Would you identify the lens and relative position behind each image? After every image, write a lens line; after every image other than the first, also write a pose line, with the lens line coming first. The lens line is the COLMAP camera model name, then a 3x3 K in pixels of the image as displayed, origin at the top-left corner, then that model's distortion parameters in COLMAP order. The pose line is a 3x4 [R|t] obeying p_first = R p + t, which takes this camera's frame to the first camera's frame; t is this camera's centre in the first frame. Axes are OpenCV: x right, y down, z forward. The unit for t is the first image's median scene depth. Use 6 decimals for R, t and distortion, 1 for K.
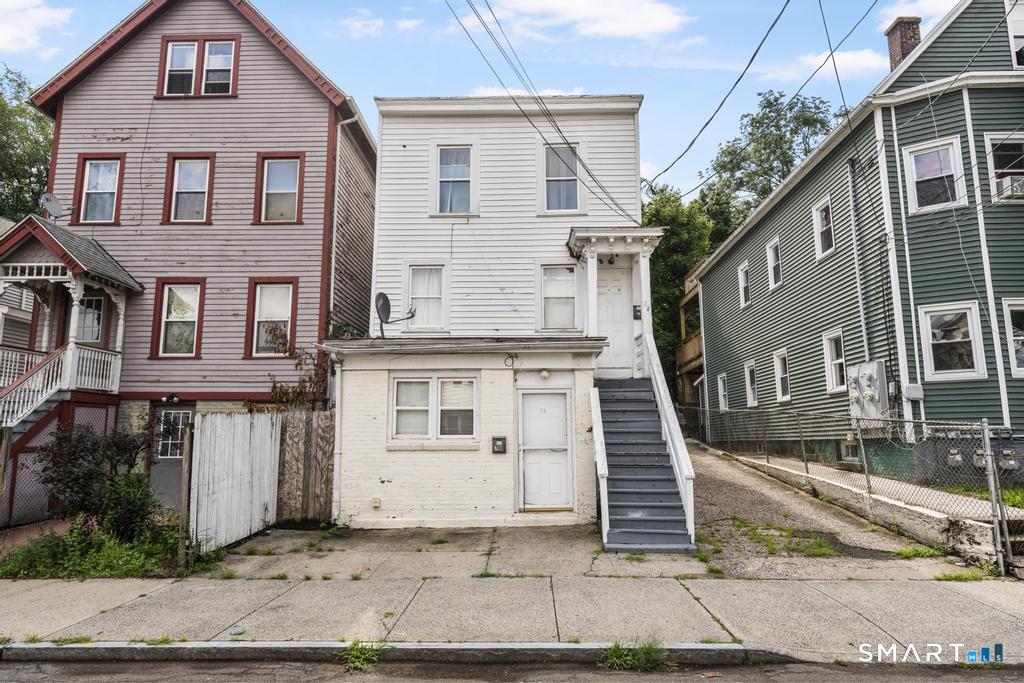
lens RADIAL K [[638.9, 0, 512.0], [0, 638.9, 341.5], [0, 0, 1]] dist [0.007172, 0.001769]
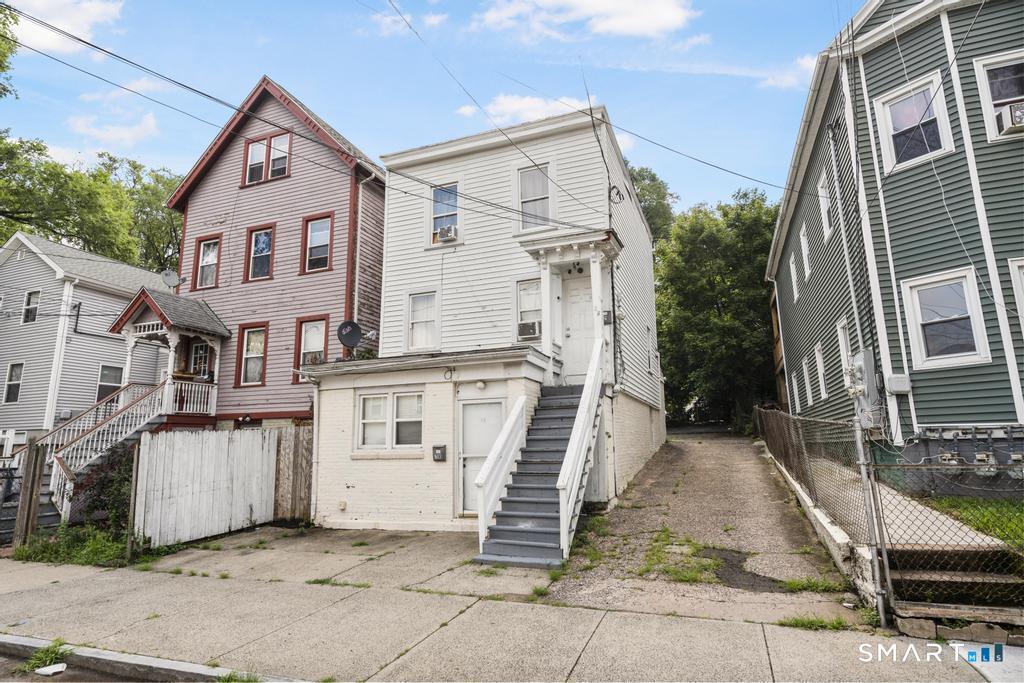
lens RADIAL K [[547.9, 0, 512.0], [0, 547.9, 341.5], [0, 0, 1]] dist [0.005134, 0.000156]
pose [[0.942867, -0.076323, -0.324309, 0.385883], [0.067002, 0.996958, -0.039828, 0.018528], [0.326362, 0.015824, 0.945112, 0.160369]]
